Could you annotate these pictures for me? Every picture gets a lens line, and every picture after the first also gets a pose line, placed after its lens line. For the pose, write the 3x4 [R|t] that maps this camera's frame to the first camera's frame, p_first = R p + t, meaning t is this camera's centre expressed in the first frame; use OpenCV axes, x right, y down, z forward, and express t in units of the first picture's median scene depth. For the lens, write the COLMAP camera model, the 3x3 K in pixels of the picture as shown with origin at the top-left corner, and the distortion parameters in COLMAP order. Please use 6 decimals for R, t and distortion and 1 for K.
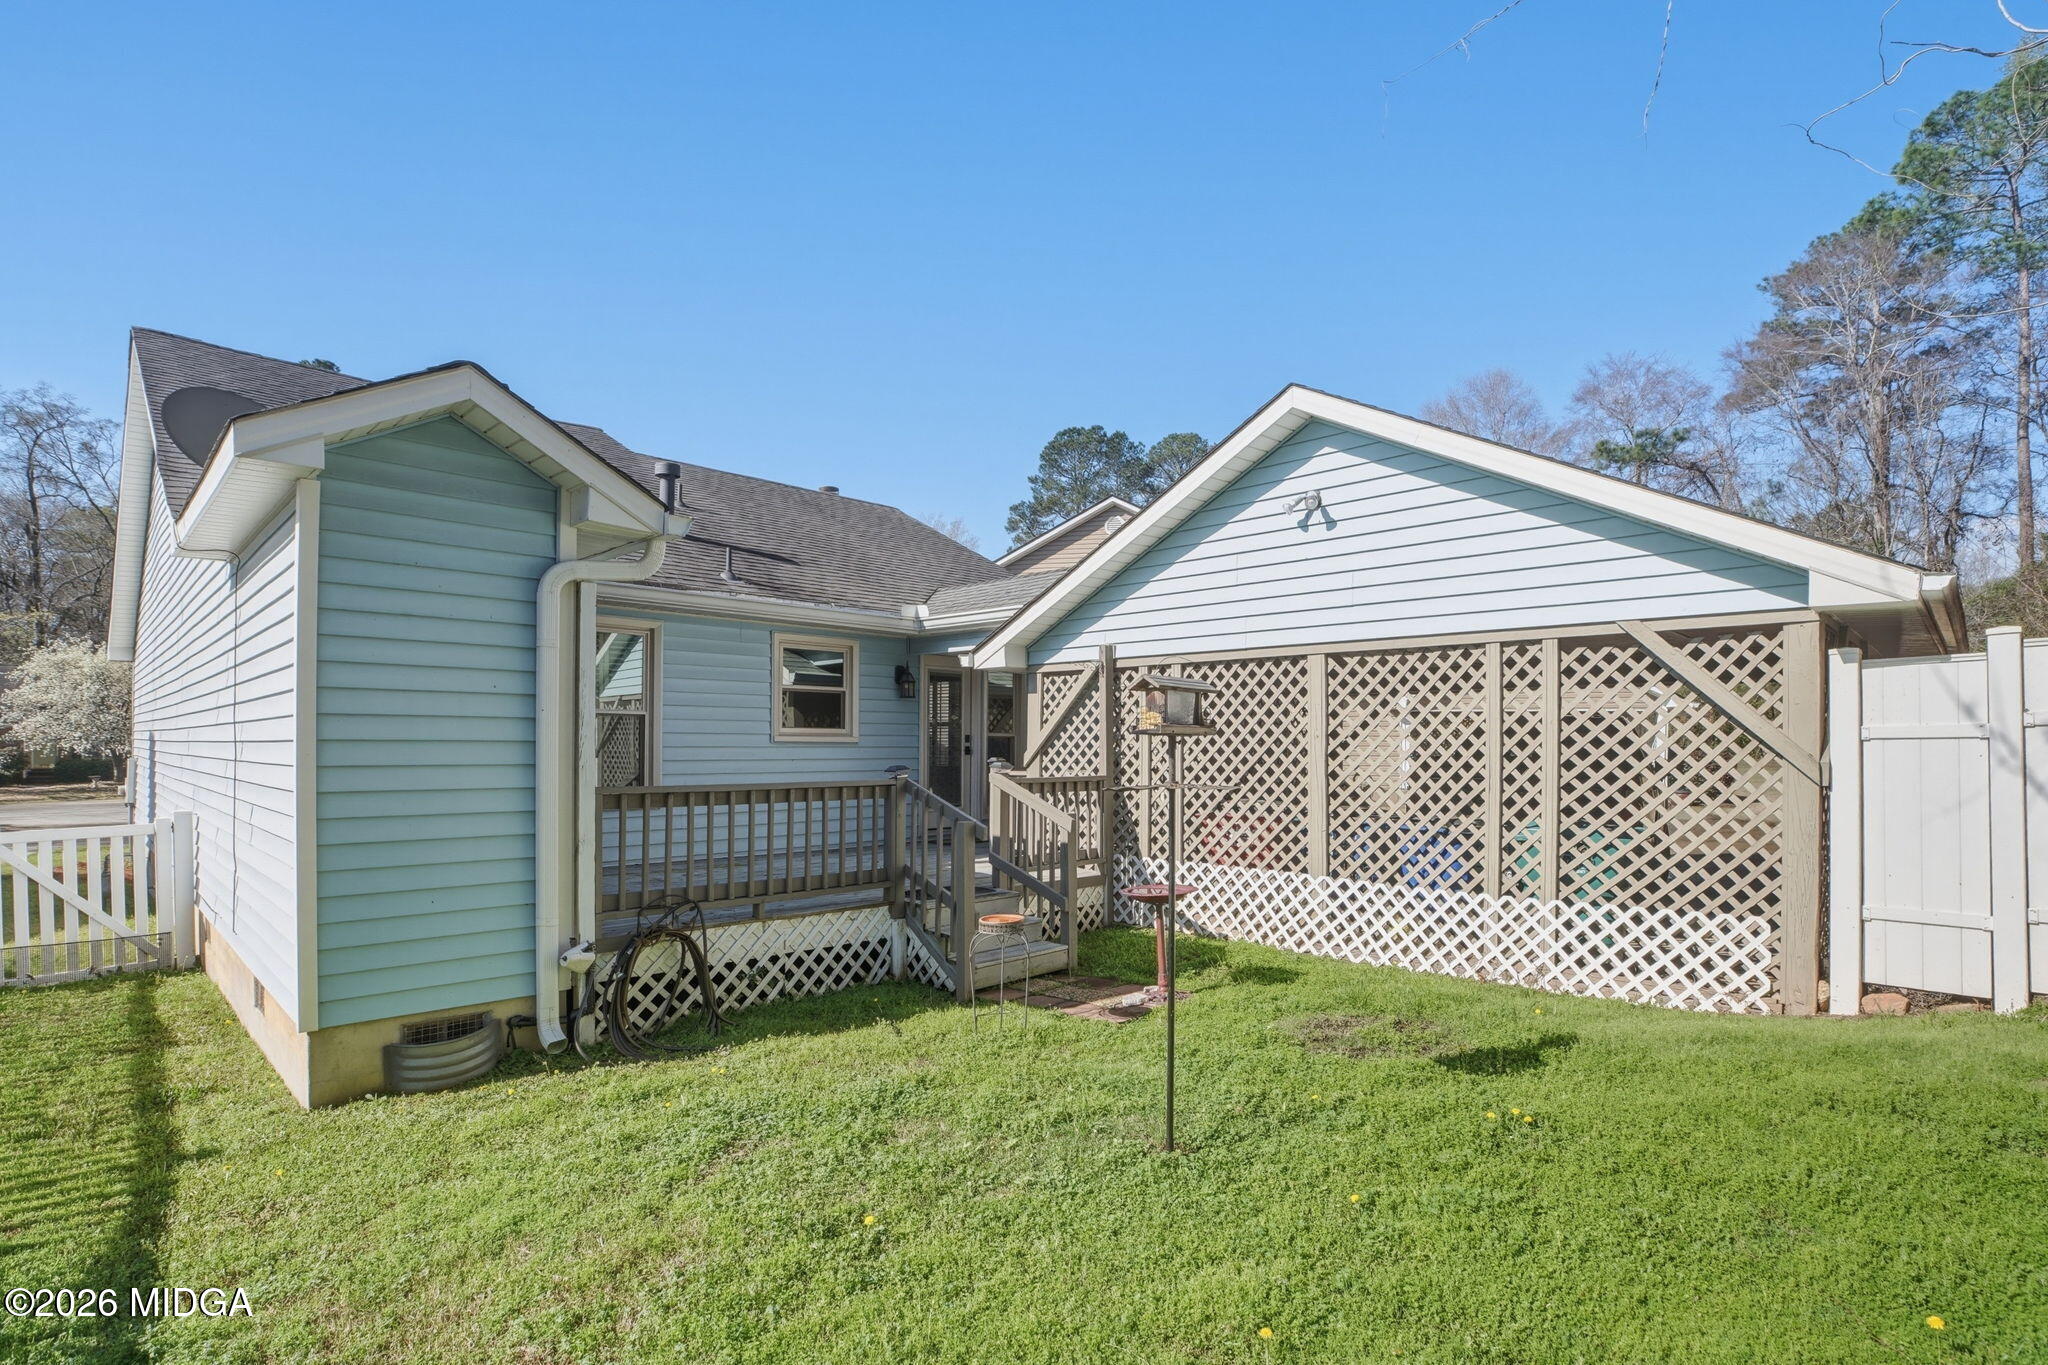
lens RADIAL K [[968.3, 0, 1034.4], [0, 968.3, 672.8], [0, 0, 1]] dist [-0.044636, 0.015371]
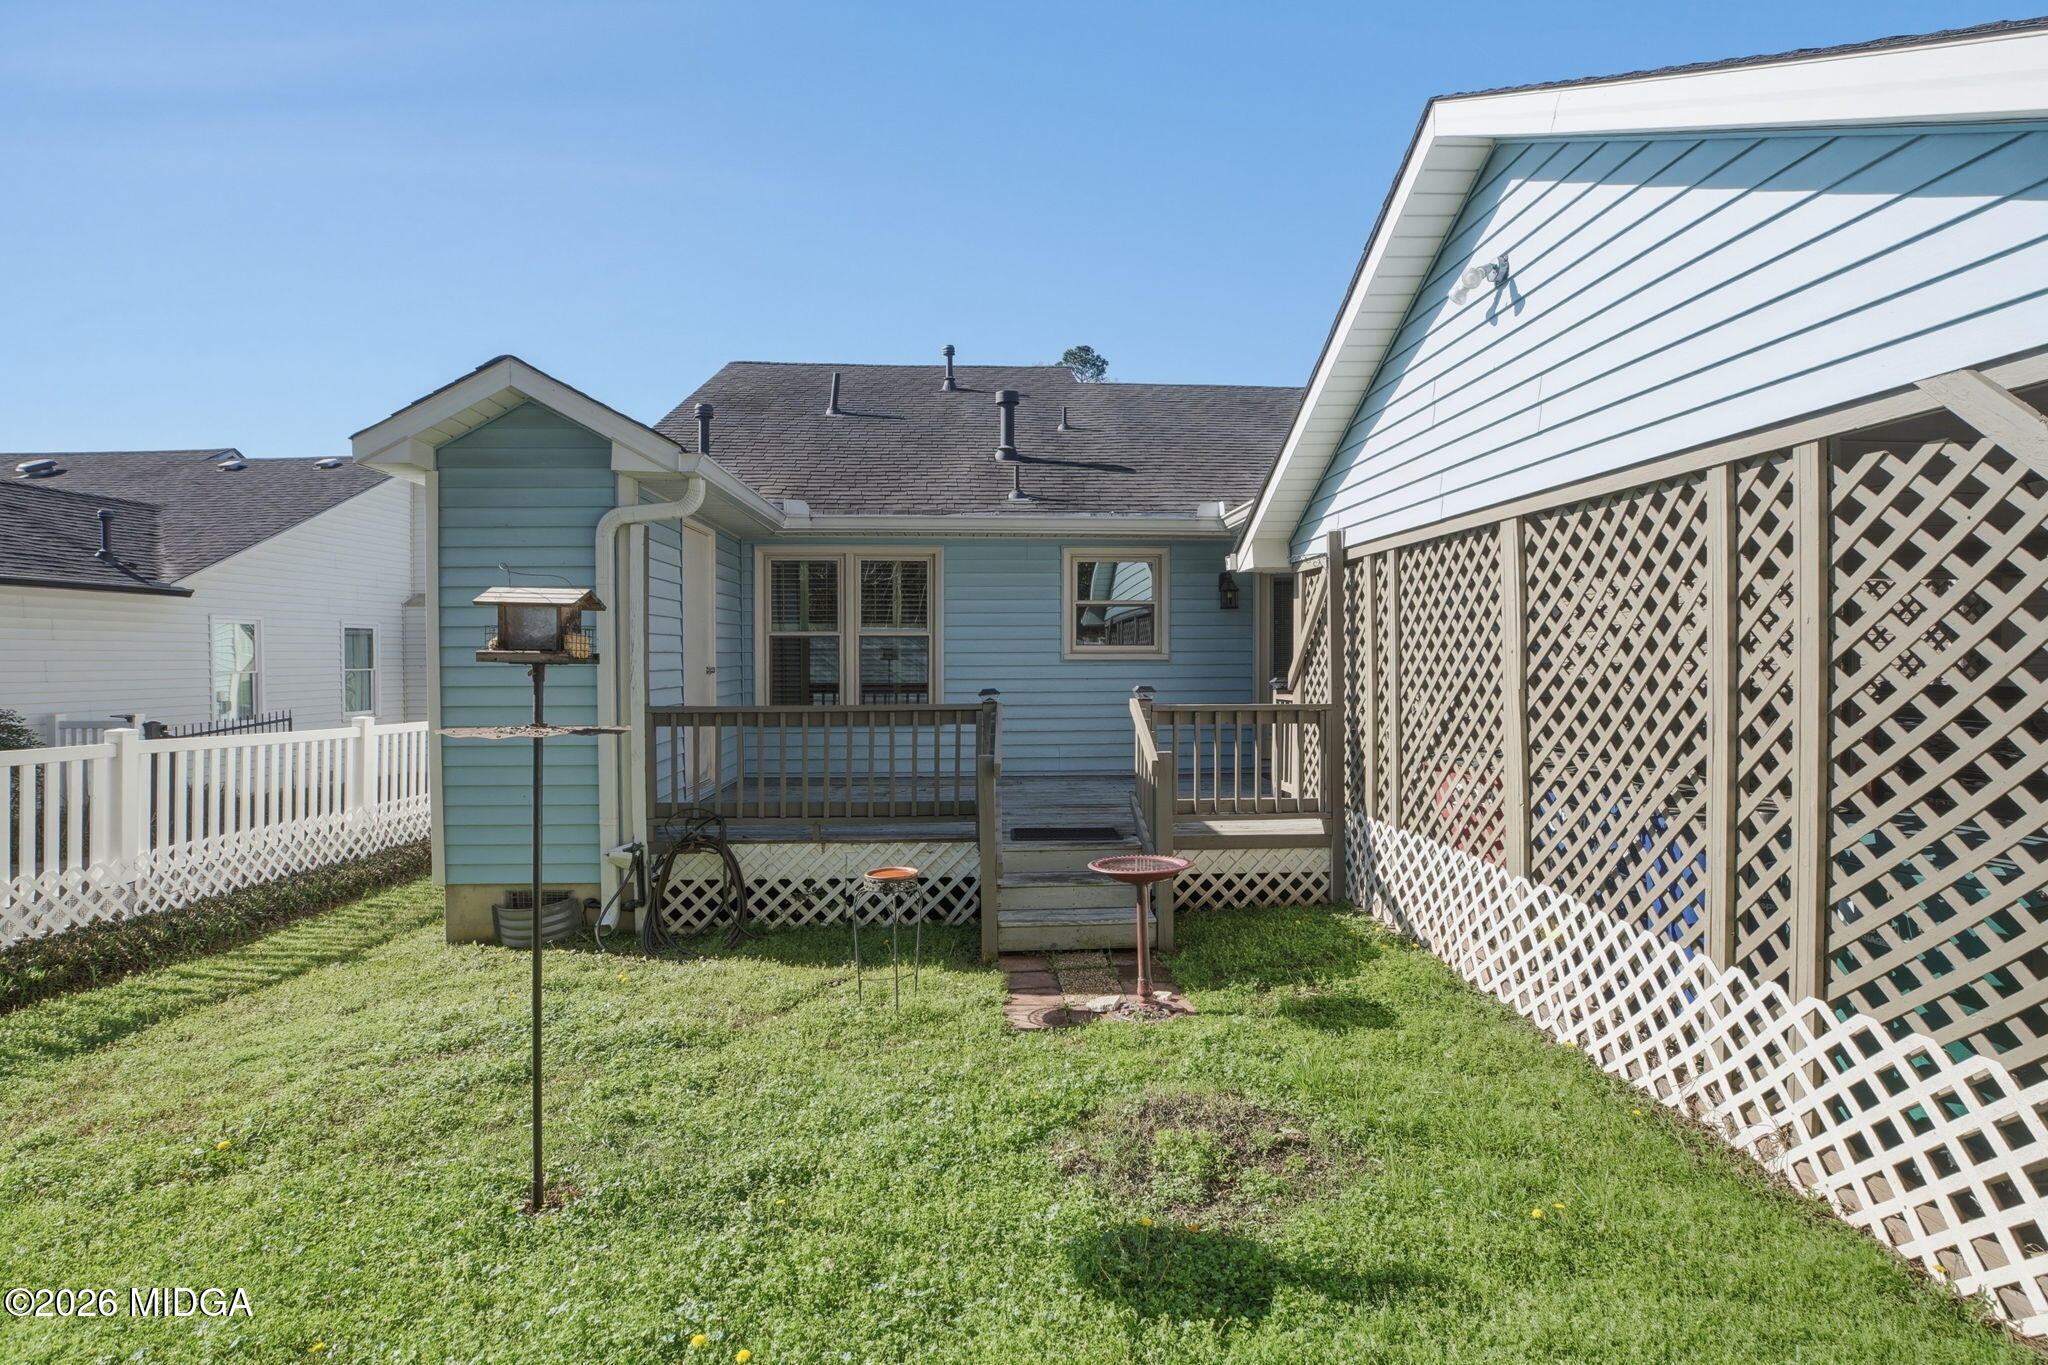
lens RADIAL K [[965.6, 0, 1053.4], [0, 965.6, 611.4], [0, 0, 1]] dist [-0.024884, 0.000755]
pose [[0.756506, -0.037710, -0.652899, 0.560703], [0.055440, 0.998440, 0.006571, 0.023707], [0.651633, -0.041168, 0.757416, 0.402097]]
